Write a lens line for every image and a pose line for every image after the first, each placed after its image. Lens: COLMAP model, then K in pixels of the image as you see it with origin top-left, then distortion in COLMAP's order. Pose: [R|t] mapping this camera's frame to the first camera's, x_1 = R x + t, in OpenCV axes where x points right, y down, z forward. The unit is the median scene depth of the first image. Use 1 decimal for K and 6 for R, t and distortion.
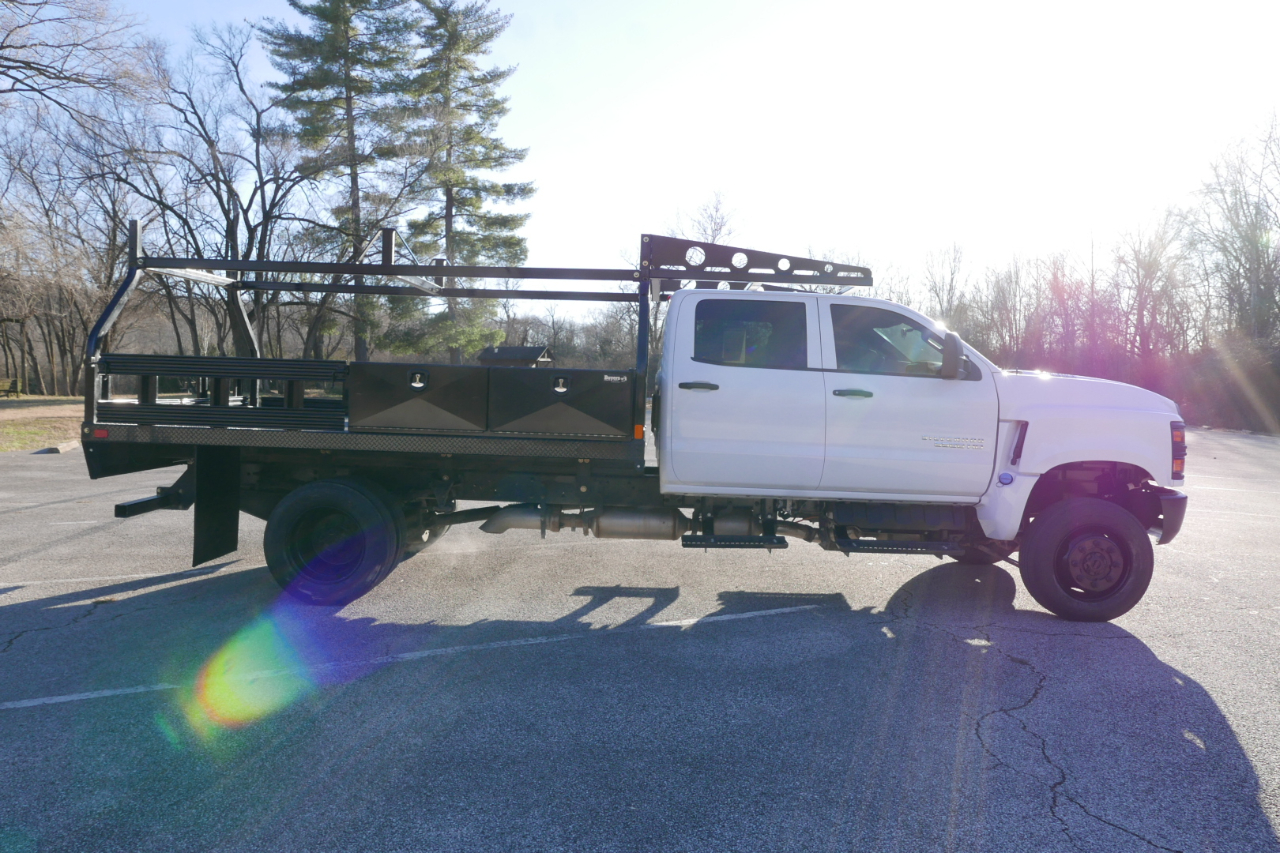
lens RADIAL K [[887.8, 0, 640.0], [0, 887.8, 426.5], [0, 0, 1]] dist [-0.021858, 0.000447]
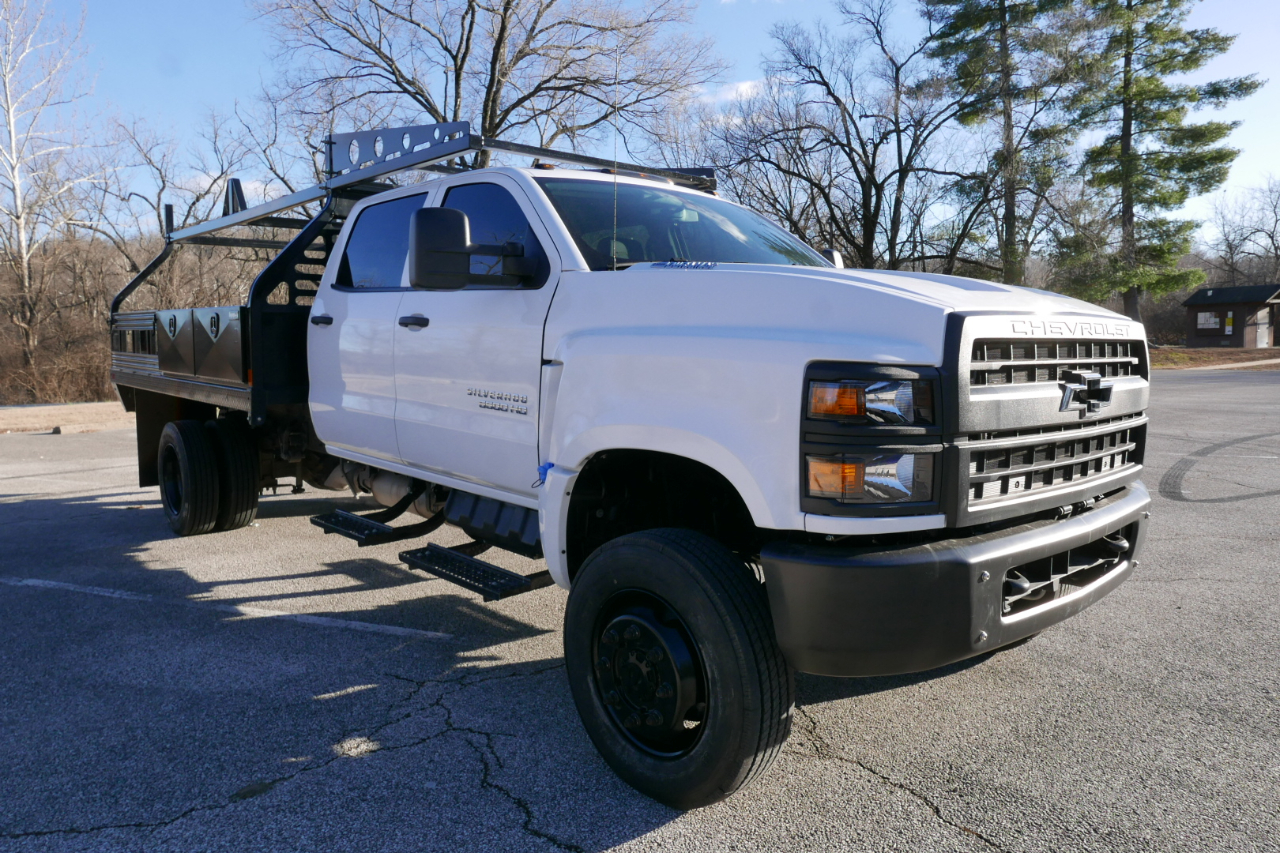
lens RADIAL K [[888.1, 0, 640.0], [0, 888.1, 426.5], [0, 0, 1]] dist [-0.039533, -0.000088]
pose [[0.667507, 0.044588, -0.743267, 0.803393], [-0.009761, 0.998644, 0.051142, 0.004067], [0.744539, -0.026883, 0.667037, 0.662905]]
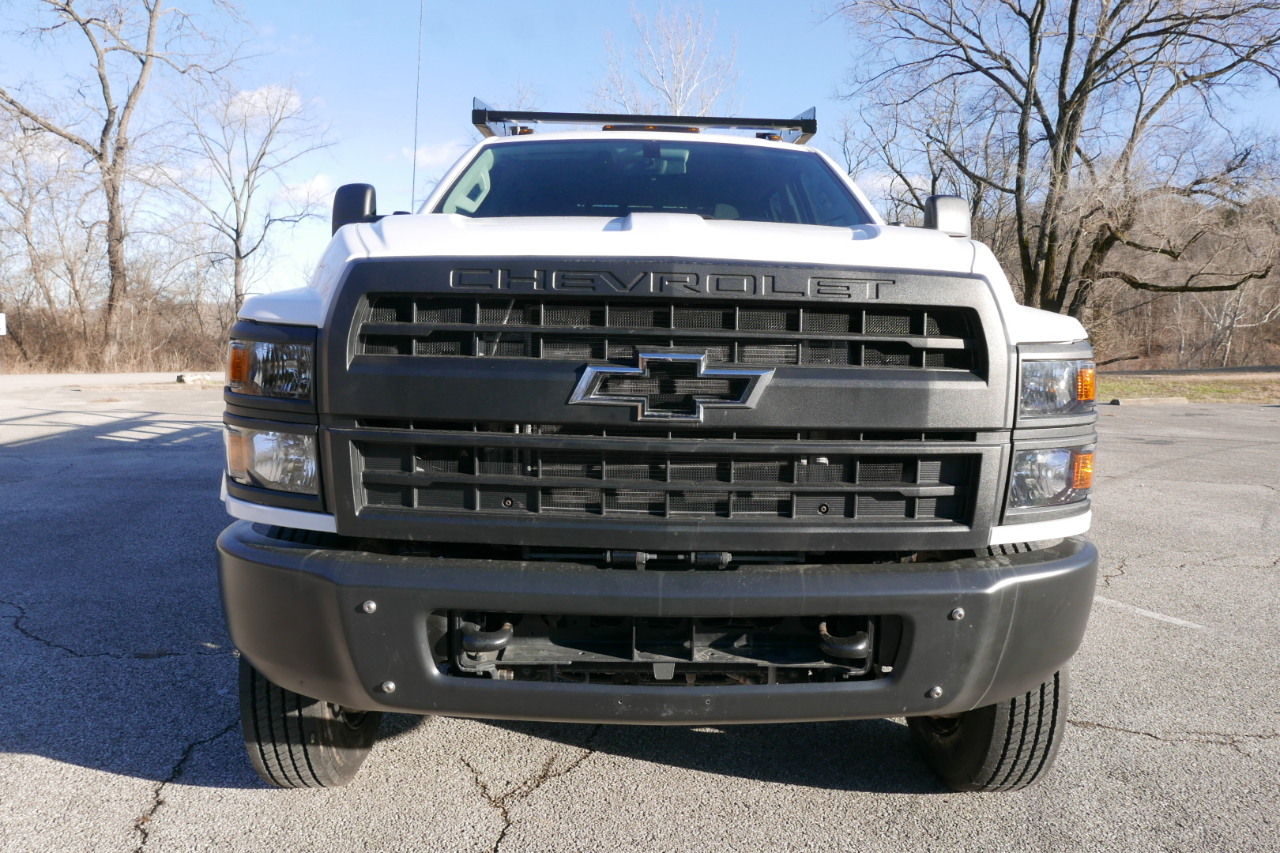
lens RADIAL K [[871.0, 0, 640.0], [0, 871.0, 426.5], [0, 0, 1]] dist [-0.027853, -0.002145]
pose [[0.004888, 0.086838, -0.996210, 0.898161], [-0.051559, 0.994919, 0.086473, 0.000157], [0.998658, 0.050940, 0.009340, 1.113483]]
